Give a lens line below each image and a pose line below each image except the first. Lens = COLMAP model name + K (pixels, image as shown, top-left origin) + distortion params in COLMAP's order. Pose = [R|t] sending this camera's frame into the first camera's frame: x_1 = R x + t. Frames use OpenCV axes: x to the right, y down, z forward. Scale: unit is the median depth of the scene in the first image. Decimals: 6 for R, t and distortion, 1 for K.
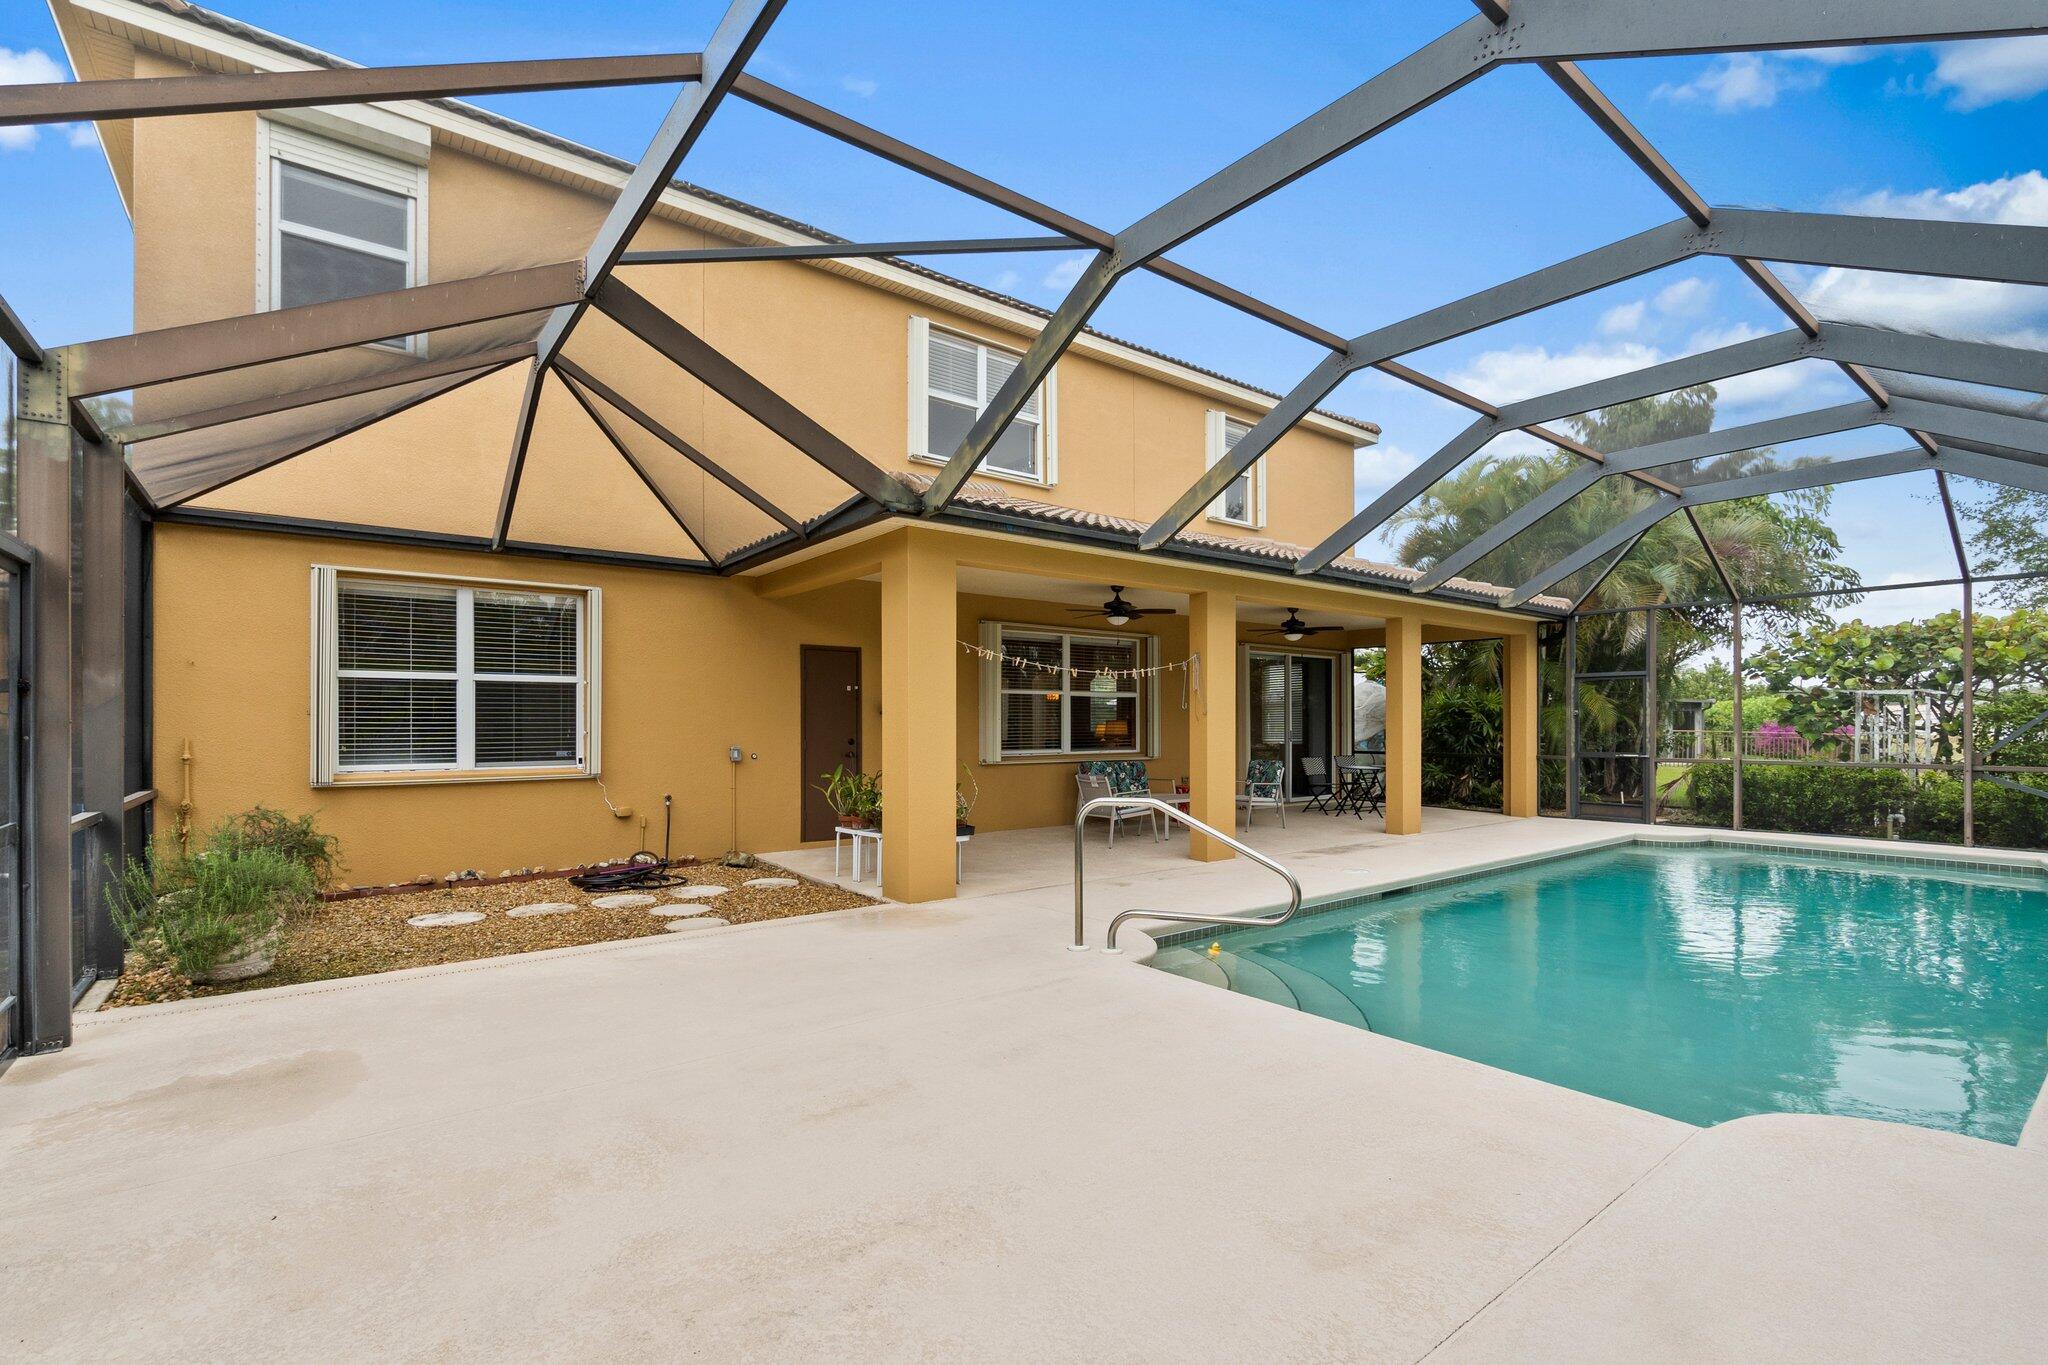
lens RADIAL K [[923.0, 0, 1036.0], [0, 923.0, 734.3], [0, 0, 1]] dist [0.002211, 0.000517]
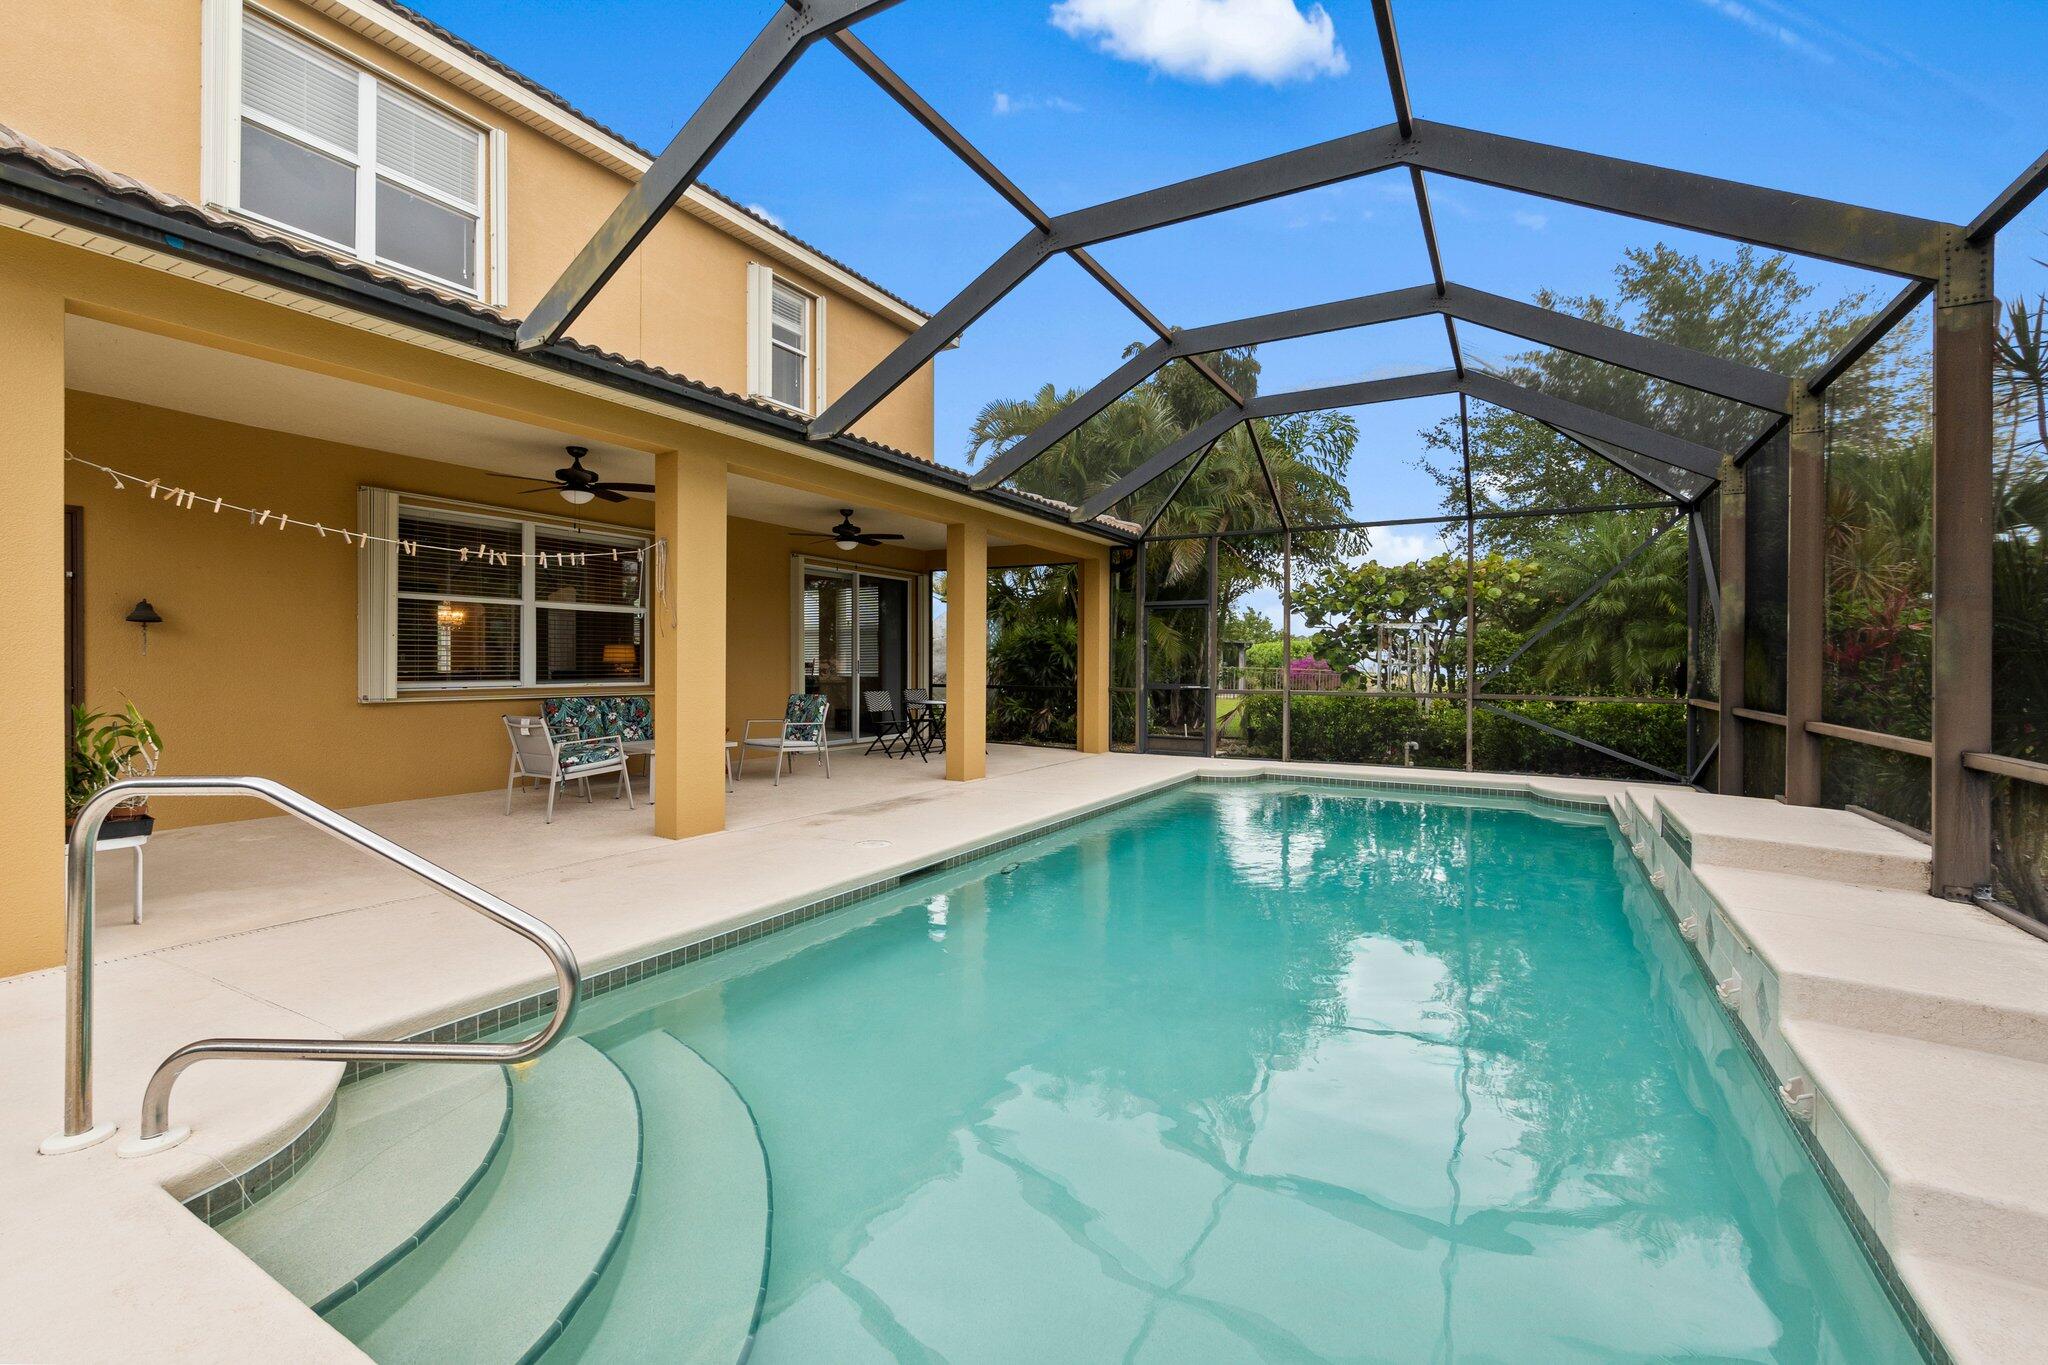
lens RADIAL K [[879.8, 0, 1025.2], [0, 879.8, 683.0], [0, 0, 1]] dist [0.001894, 0.000574]
pose [[0.925854, -0.001630, 0.377878, 0.132801], [-0.002645, 0.999938, 0.010794, 0.009277], [-0.377872, -0.010993, 0.925793, 0.215469]]
